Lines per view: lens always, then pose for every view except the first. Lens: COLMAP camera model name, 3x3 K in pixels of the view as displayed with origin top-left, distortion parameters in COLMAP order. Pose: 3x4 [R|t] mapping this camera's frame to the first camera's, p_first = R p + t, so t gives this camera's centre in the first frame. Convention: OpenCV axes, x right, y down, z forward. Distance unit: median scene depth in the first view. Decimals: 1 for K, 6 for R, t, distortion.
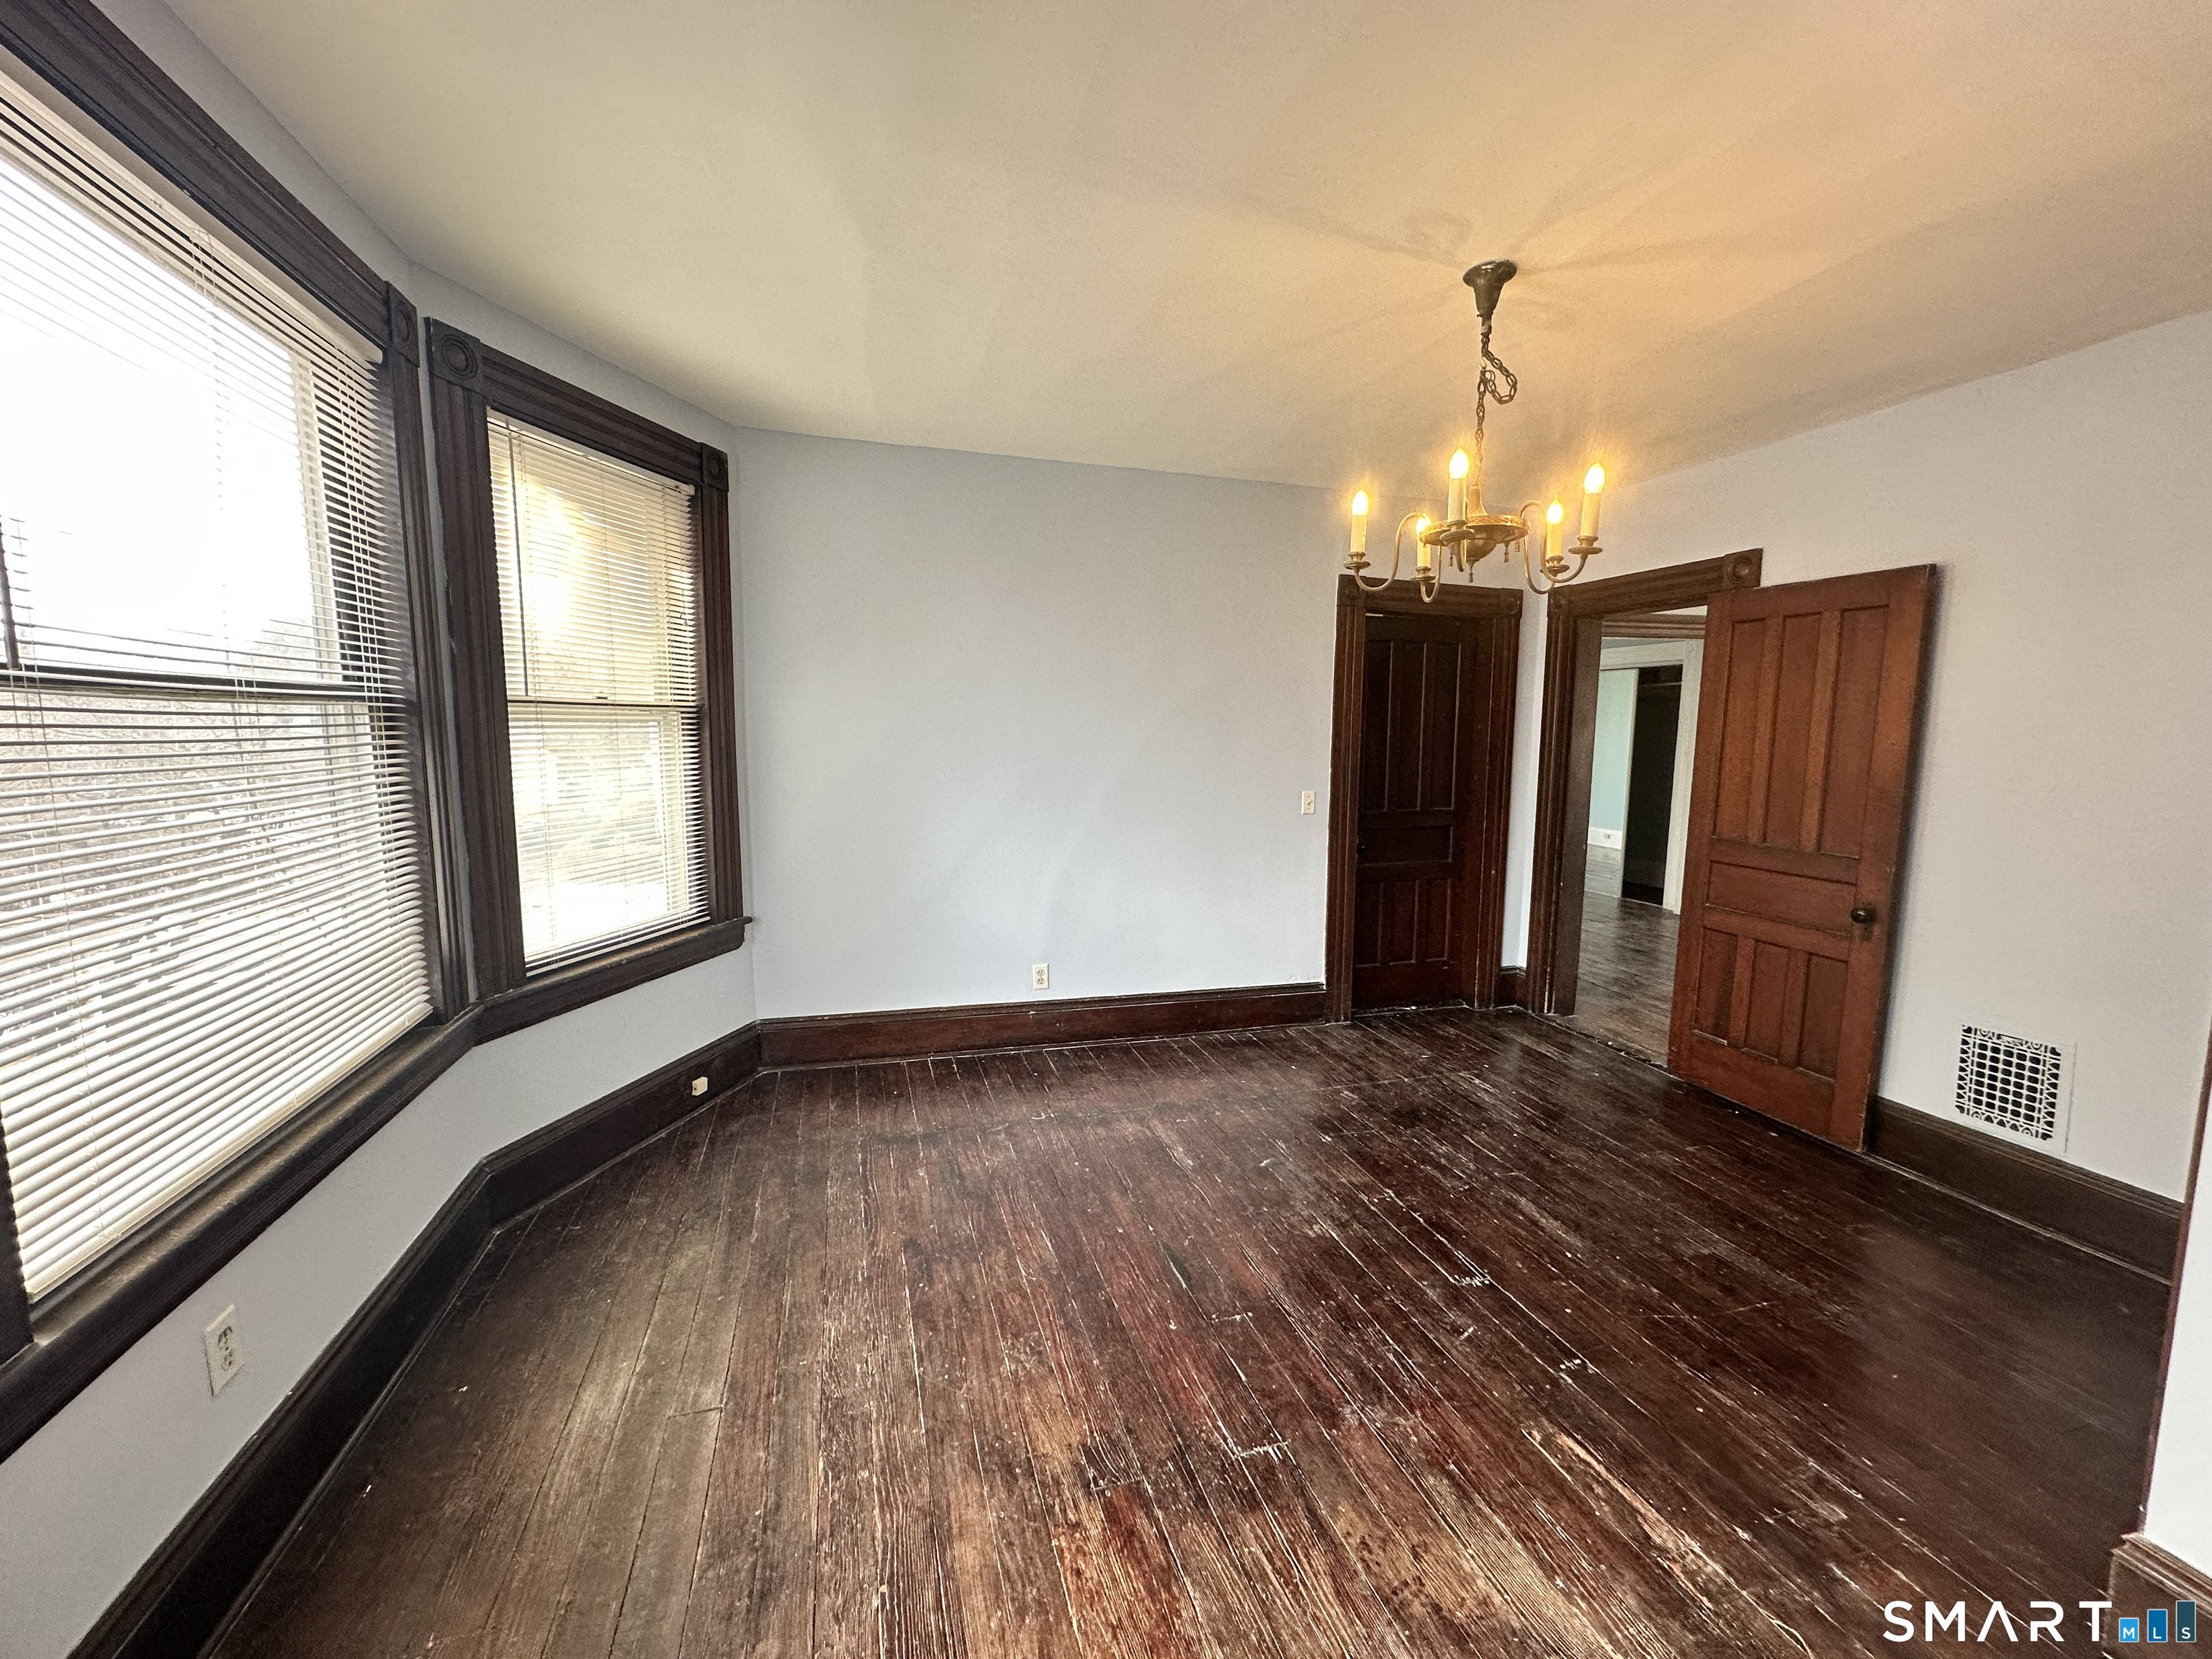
lens RADIAL K [[882.9, 0, 1093.8], [0, 882.9, 828.8], [0, 0, 1]] dist [0.000152, 0.000055]
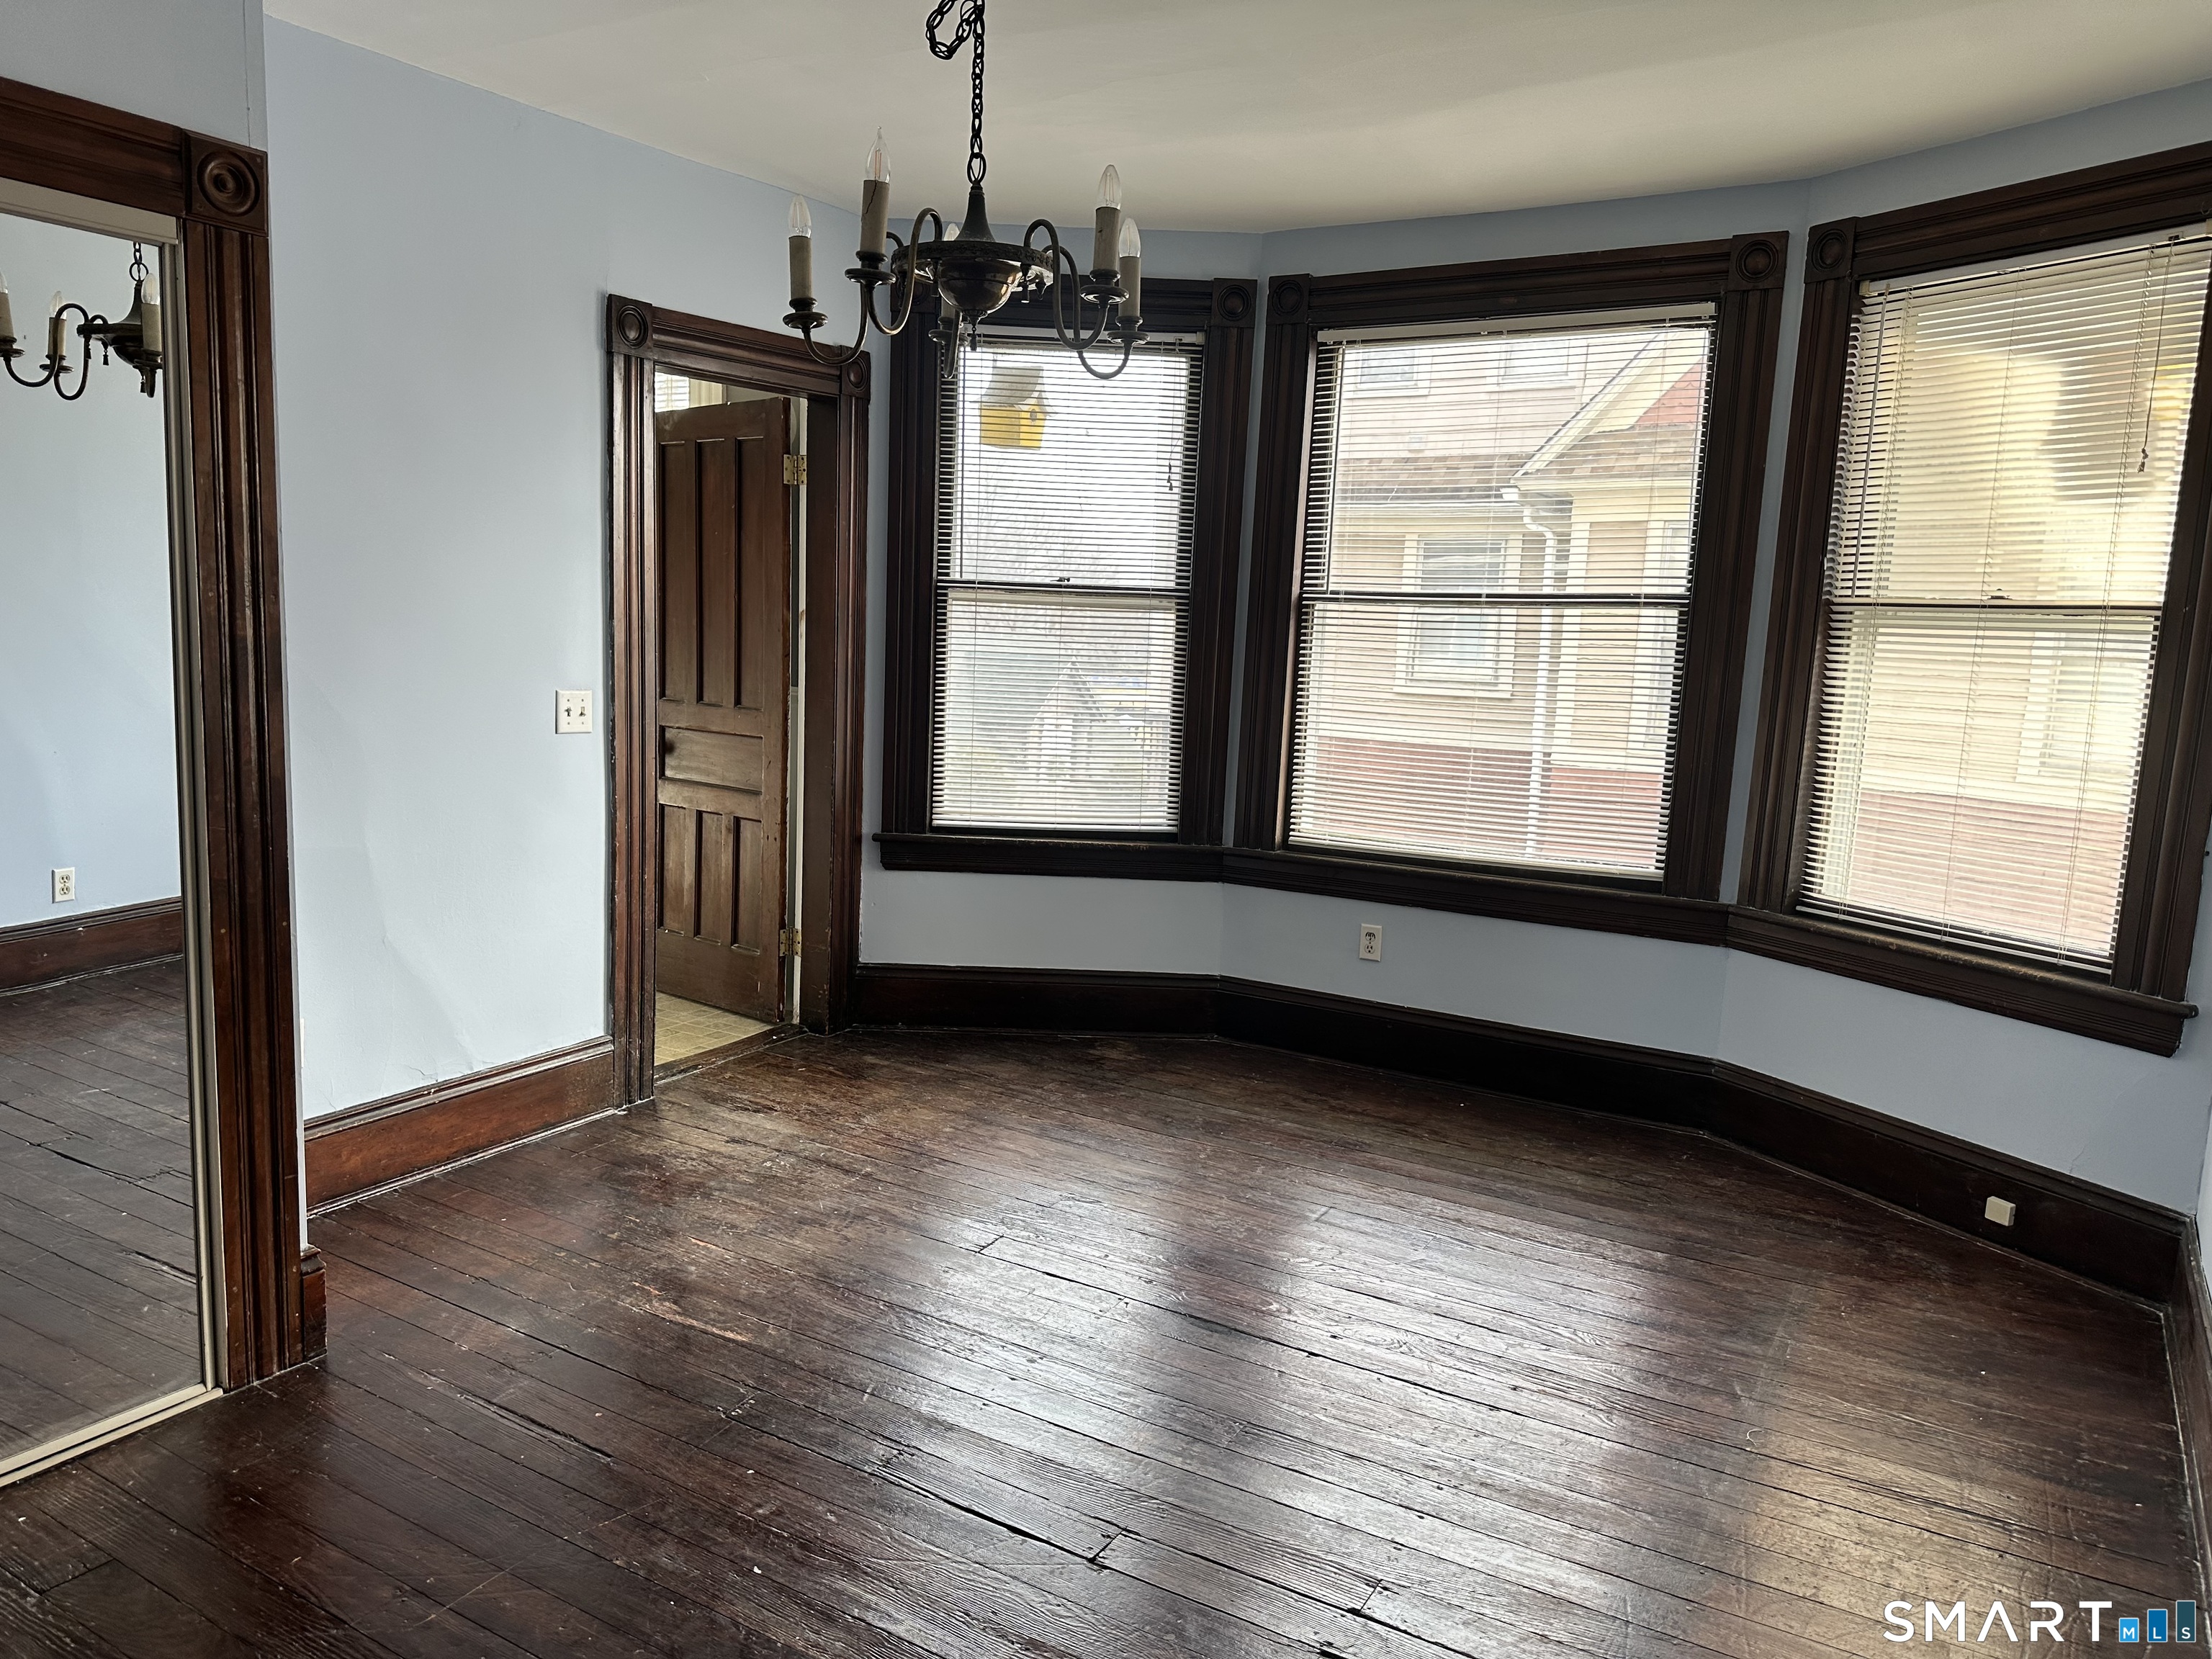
lens RADIAL K [[1538.0, 0, 1102.5], [0, 1538.0, 835.1], [0, 0, 1]] dist [0.011188, 0.003201]
pose [[-0.728074, 0.058641, -0.682986, 0.909781], [-0.122151, 0.969290, 0.213438, -0.150014], [0.674527, 0.238826, -0.698552, 1.537441]]
